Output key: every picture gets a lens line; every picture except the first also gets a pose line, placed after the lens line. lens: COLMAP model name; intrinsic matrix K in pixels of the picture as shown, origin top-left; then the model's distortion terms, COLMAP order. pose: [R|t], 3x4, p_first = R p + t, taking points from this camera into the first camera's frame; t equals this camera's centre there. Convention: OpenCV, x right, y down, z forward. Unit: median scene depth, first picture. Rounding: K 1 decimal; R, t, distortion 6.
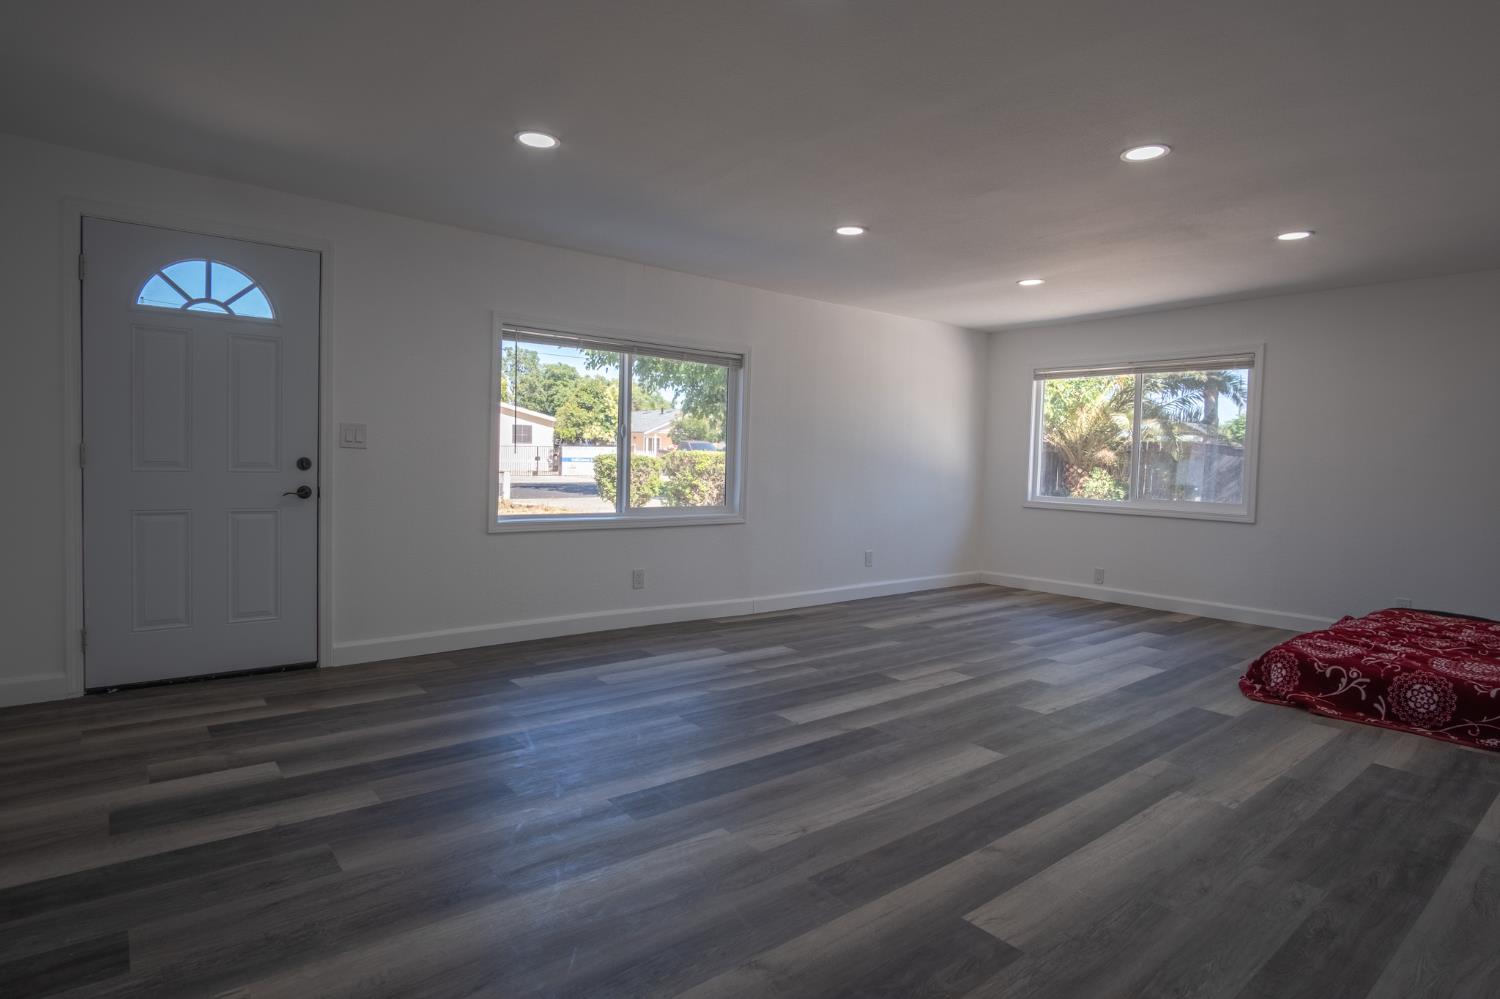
lens RADIAL K [[803.4, 0, 759.3], [0, 803.4, 493.9], [0, 0, 1]] dist [-0.033953, 0.009030]
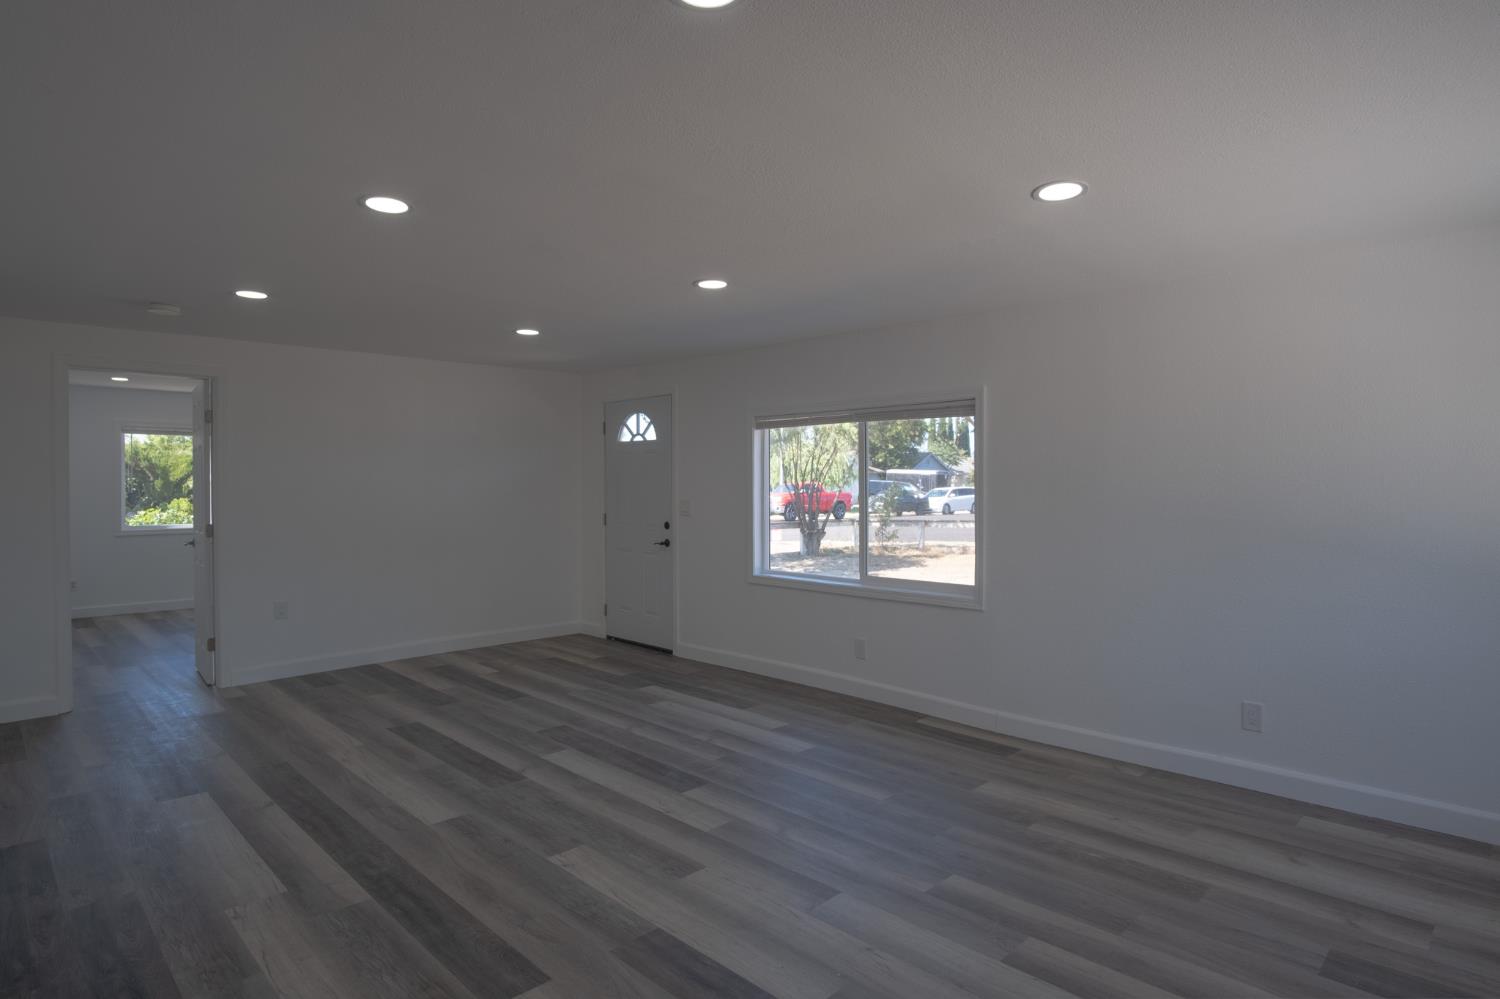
lens RADIAL K [[803.4, 0, 754.7], [0, 803.4, 496.6], [0, 0, 1]] dist [-0.033953, 0.009030]
pose [[0.098840, -0.013941, -0.995006, 1.175906], [-0.045160, 0.998809, -0.018481, -0.081297], [0.994078, 0.046761, 0.098093, 1.107015]]
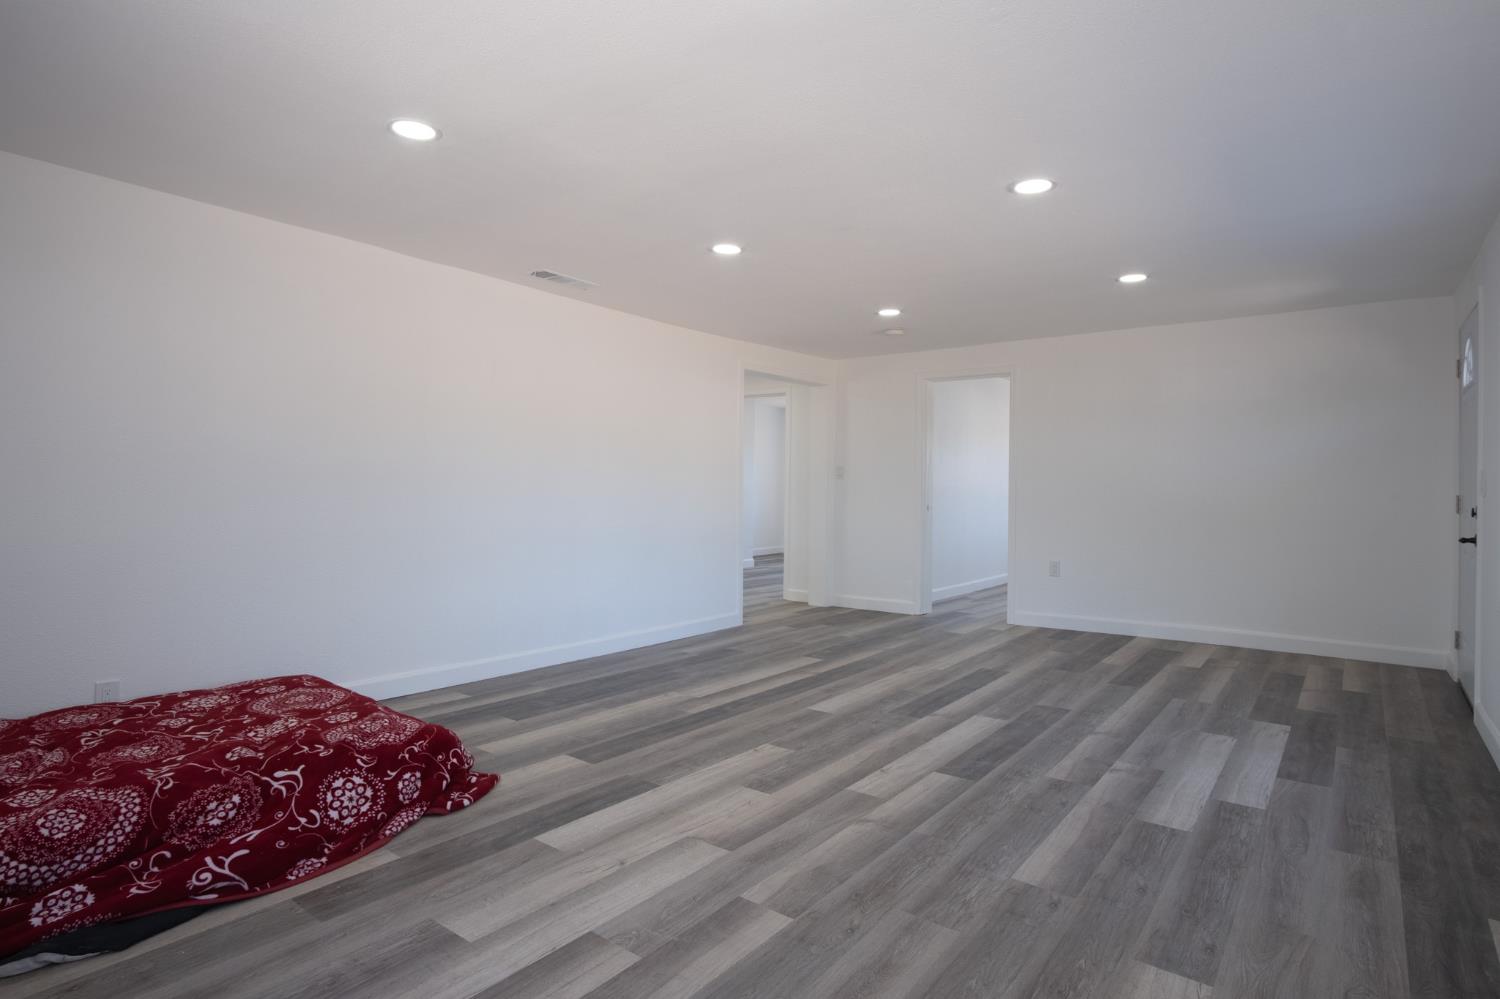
lens RADIAL K [[803.4, 0, 759.5], [0, 803.4, 498.8], [0, 0, 1]] dist [-0.033953, 0.009030]
pose [[-0.972686, -0.029033, -0.230302, 0.598645], [-0.043364, 0.997408, 0.057410, -0.078494], [0.228039, 0.065829, -0.971424, 1.920379]]
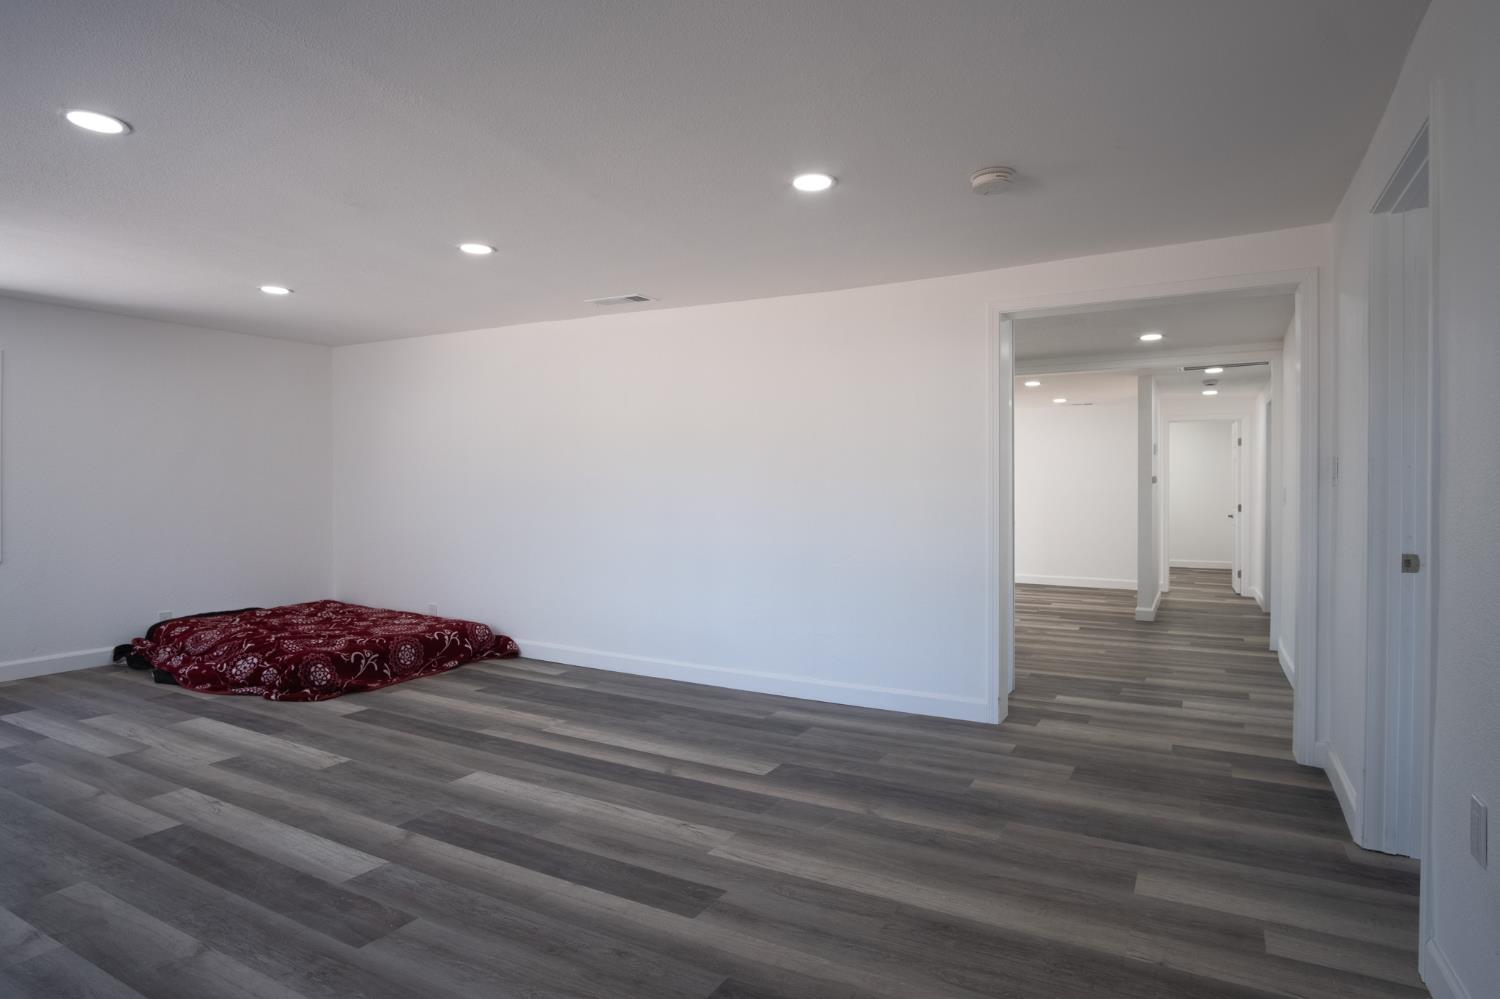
lens RADIAL K [[803.4, 0, 754.7], [0, 803.4, 497.5], [0, 0, 1]] dist [-0.033953, 0.009030]
pose [[-0.367838, -0.029371, 0.929426, -0.702891], [0.032945, 0.998462, 0.044591, -0.068000], [-0.929306, 0.047022, -0.366305, 0.880174]]
